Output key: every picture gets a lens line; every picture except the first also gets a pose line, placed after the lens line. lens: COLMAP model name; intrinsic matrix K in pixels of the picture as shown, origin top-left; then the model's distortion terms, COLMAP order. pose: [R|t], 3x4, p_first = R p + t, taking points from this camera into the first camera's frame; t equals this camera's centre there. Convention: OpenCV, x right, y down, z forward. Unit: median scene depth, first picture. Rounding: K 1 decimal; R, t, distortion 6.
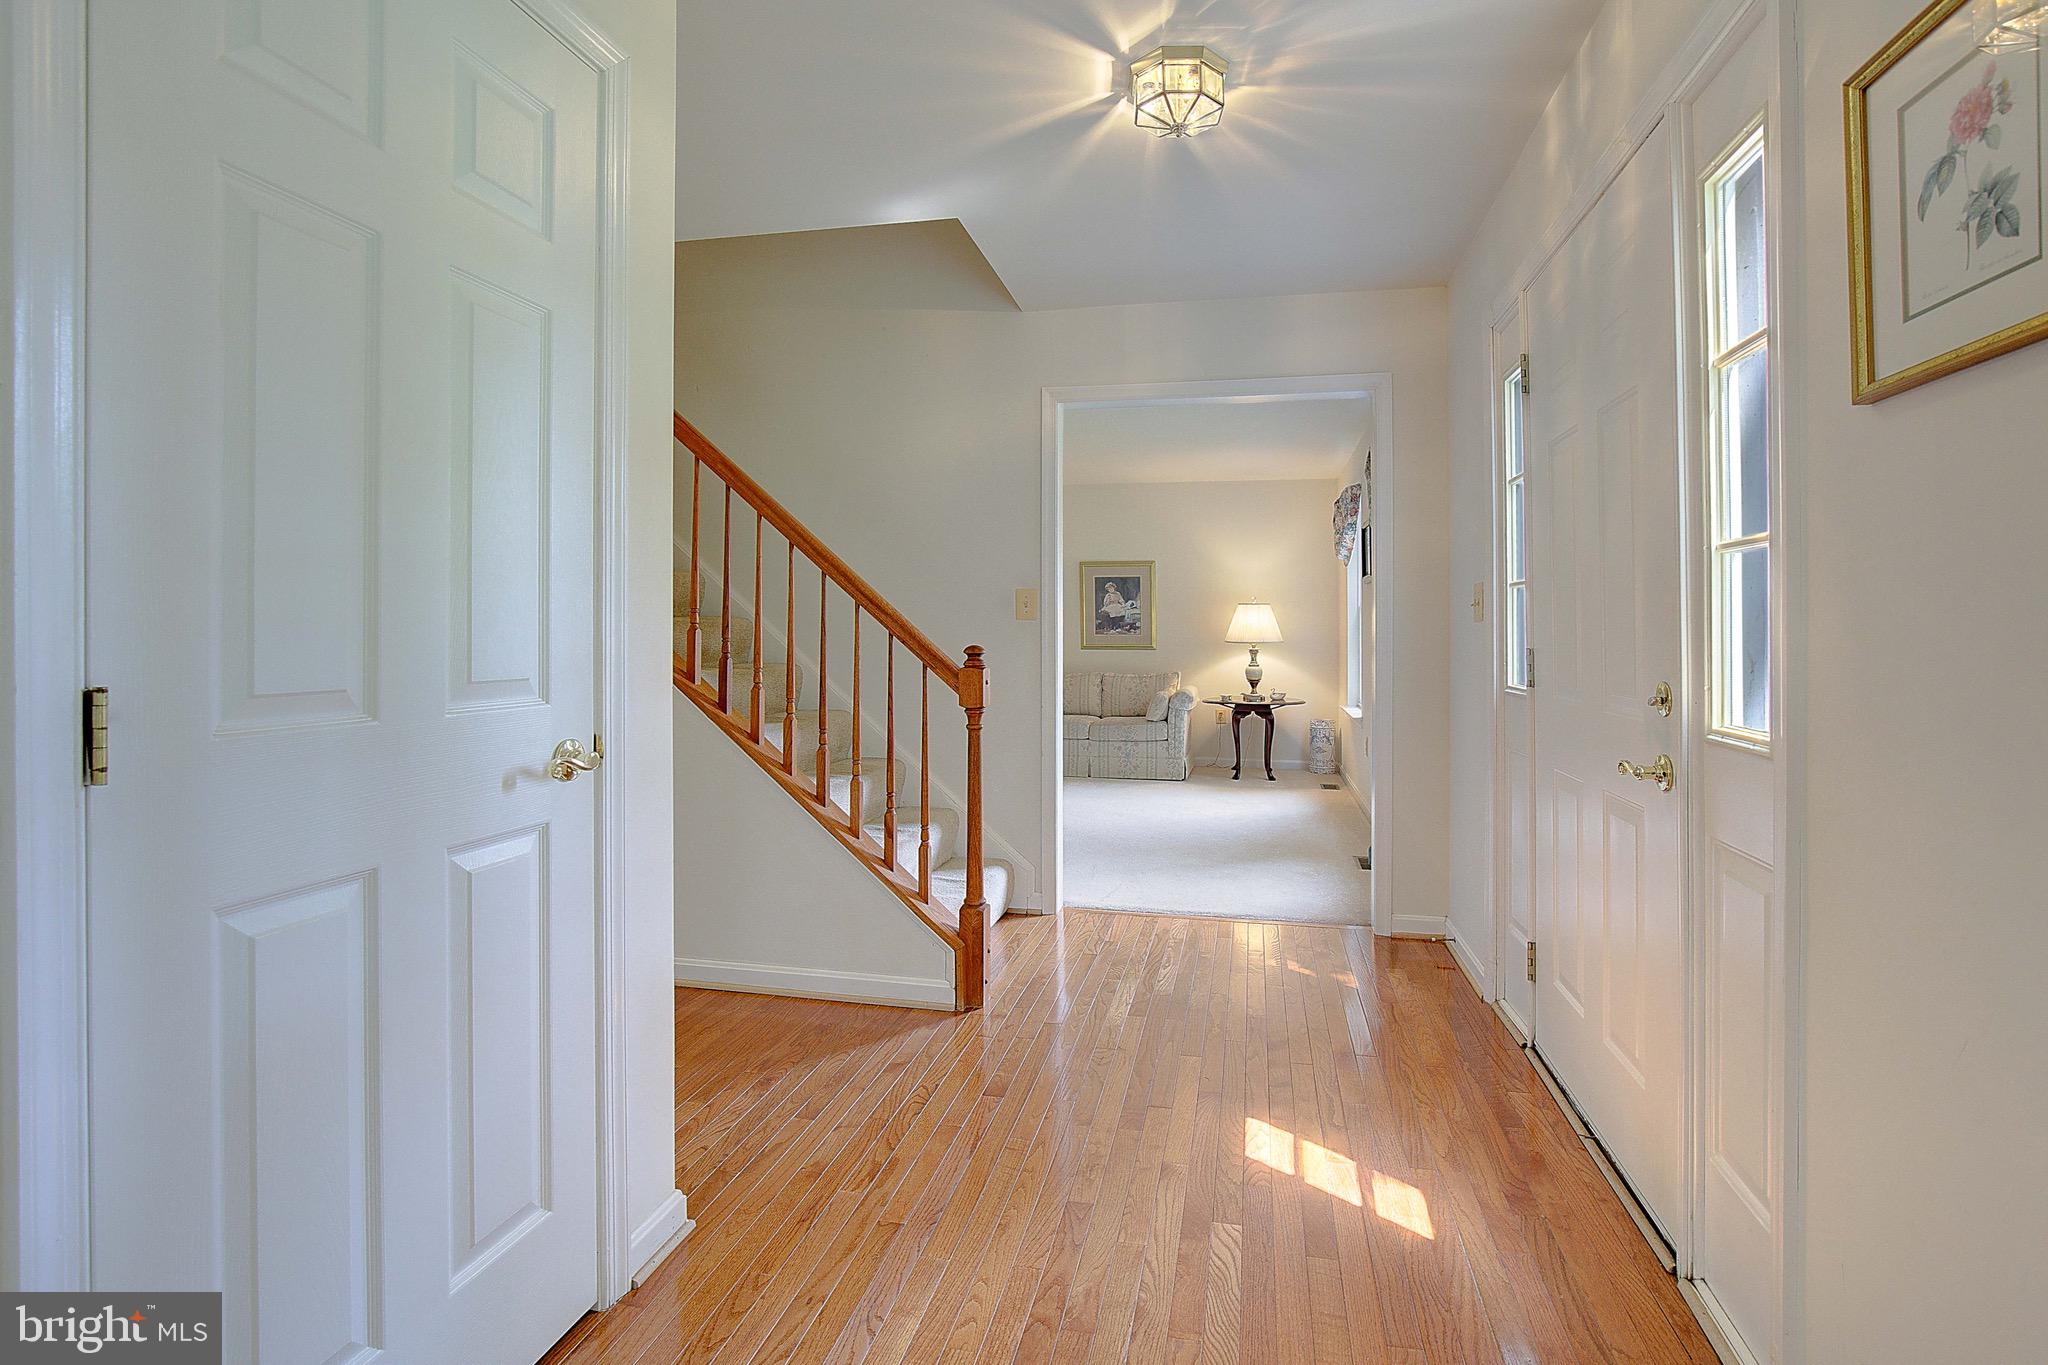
lens RADIAL K [[962.3, 0, 1038.4], [0, 962.3, 617.2], [0, 0, 1]] dist [-0.021624, -0.000698]
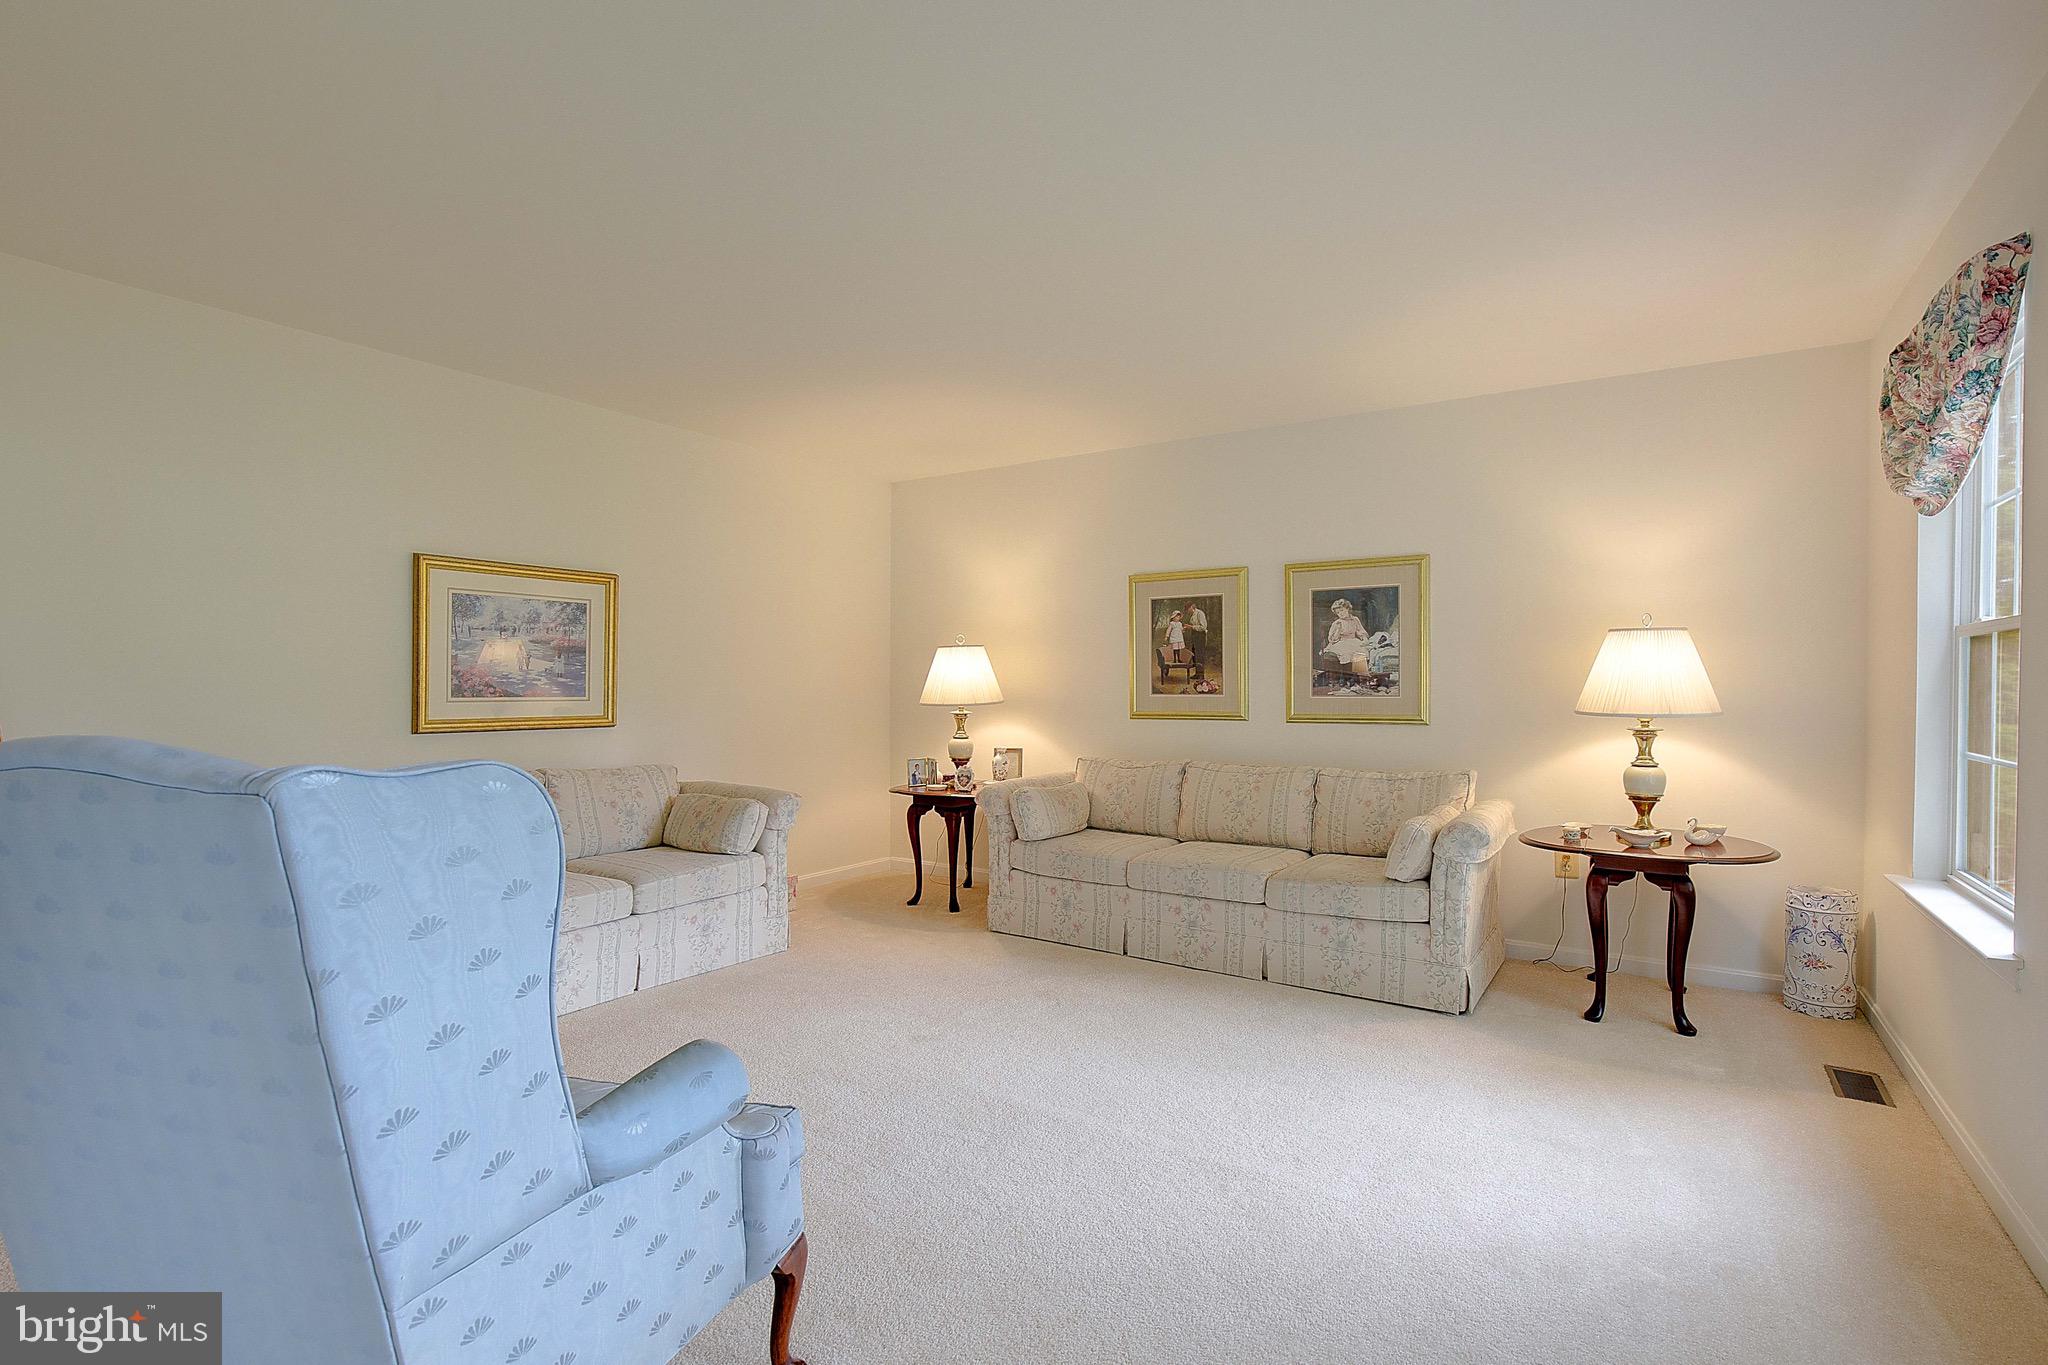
lens RADIAL K [[938.6, 0, 1042.5], [0, 938.6, 692.1], [0, 0, 1]] dist [-0.015767, 0.000296]
pose [[0.936863, 0.003941, -0.349675, 0.109229], [0.003461, 0.999783, 0.020541, 0.005036], [0.349680, -0.020454, 0.936646, 0.478176]]
